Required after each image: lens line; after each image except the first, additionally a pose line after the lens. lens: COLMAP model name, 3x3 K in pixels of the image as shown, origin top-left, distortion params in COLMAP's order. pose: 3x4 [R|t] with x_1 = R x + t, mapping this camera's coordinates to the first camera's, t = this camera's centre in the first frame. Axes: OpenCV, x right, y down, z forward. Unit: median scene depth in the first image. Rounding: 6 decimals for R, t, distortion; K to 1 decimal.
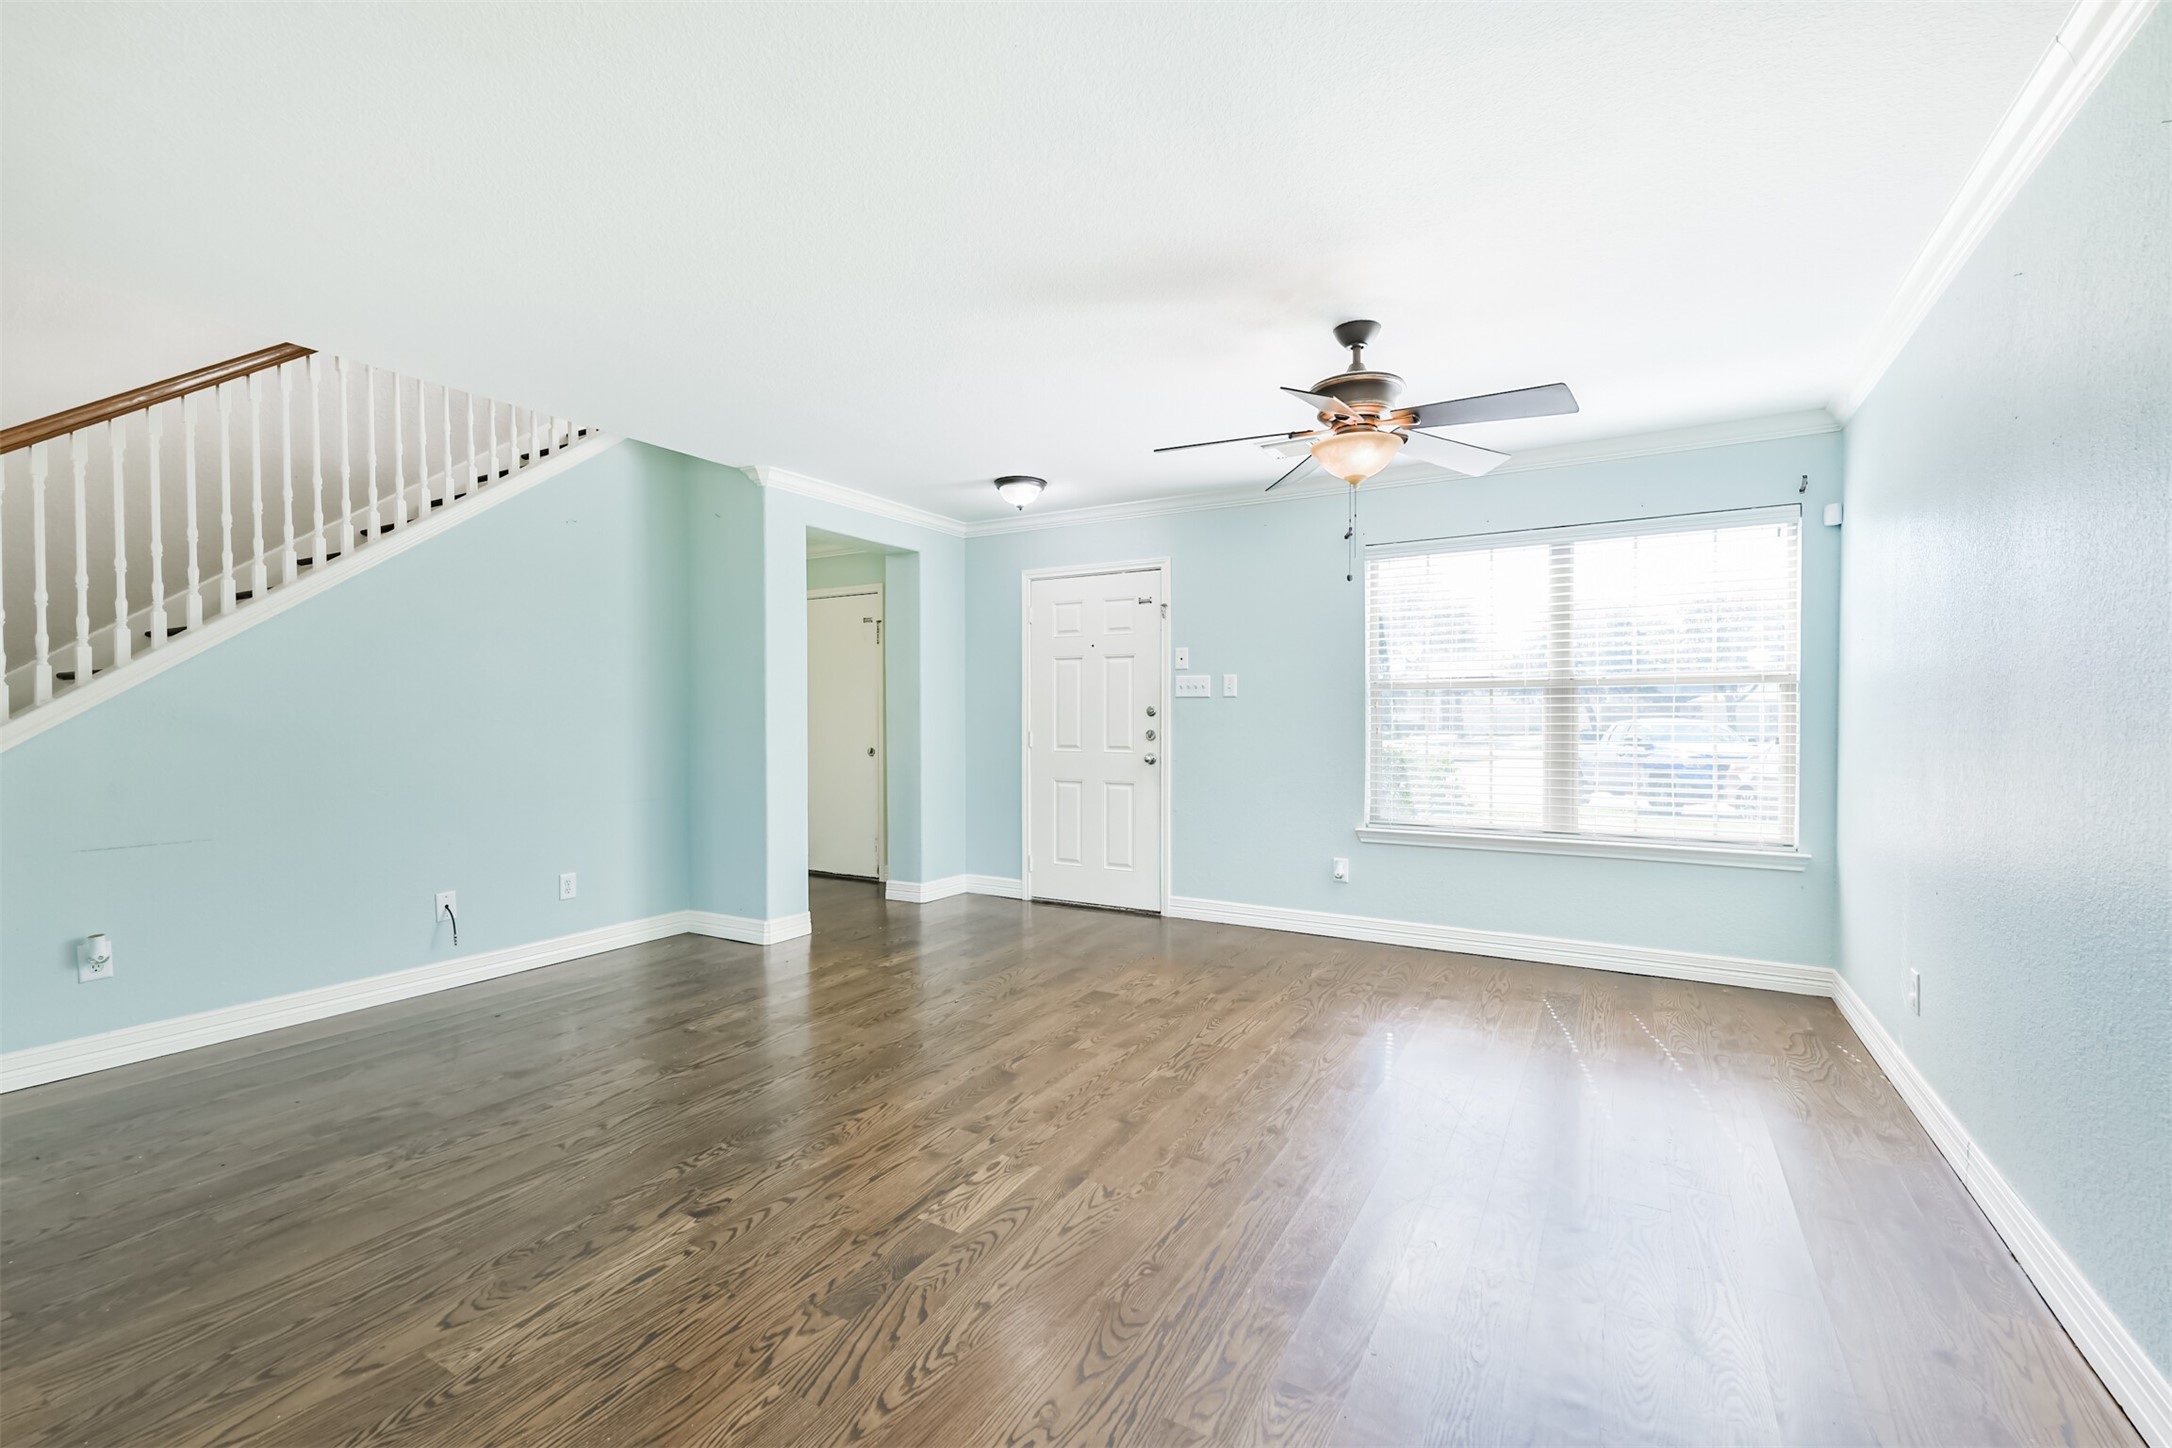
lens RADIAL K [[926.1, 0, 1088.6], [0, 926.1, 728.6], [0, 0, 1]] dist [0.022872, -0.007893]
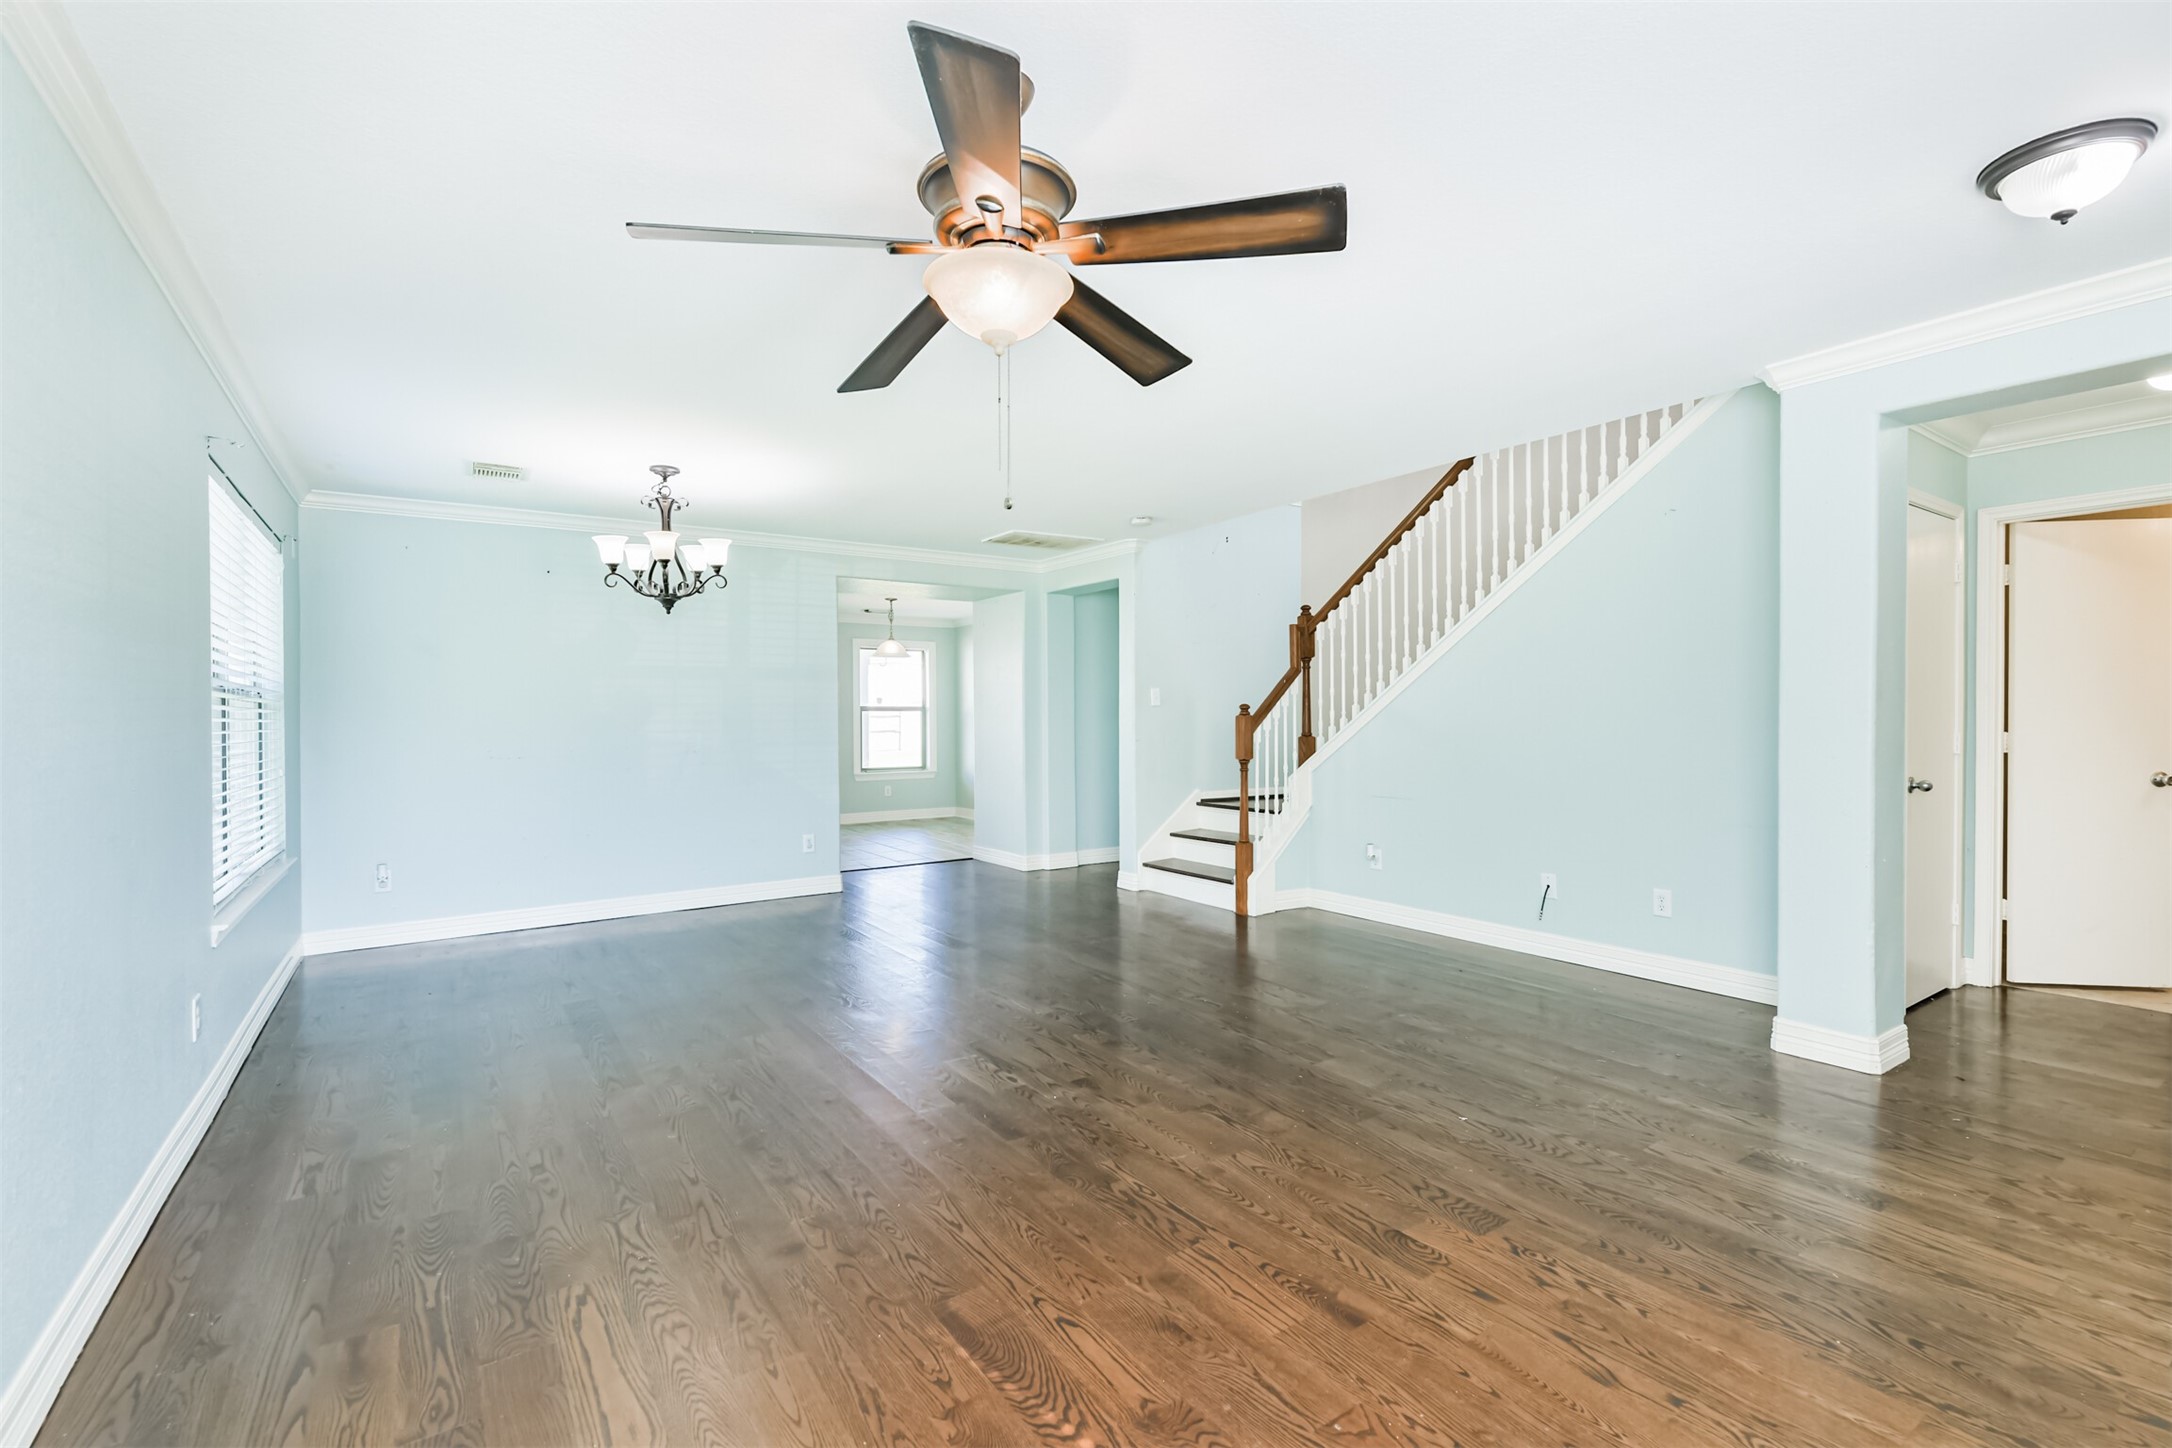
lens RADIAL K [[944.2, 0, 1086.0], [0, 944.2, 724.0], [0, 0, 1]] dist [0.015096, -0.007578]
pose [[-0.432190, 0.008701, -0.901740, 0.627682], [-0.006608, 0.999896, 0.012815, -0.022078], [0.901758, 0.011497, -0.432088, 1.011306]]
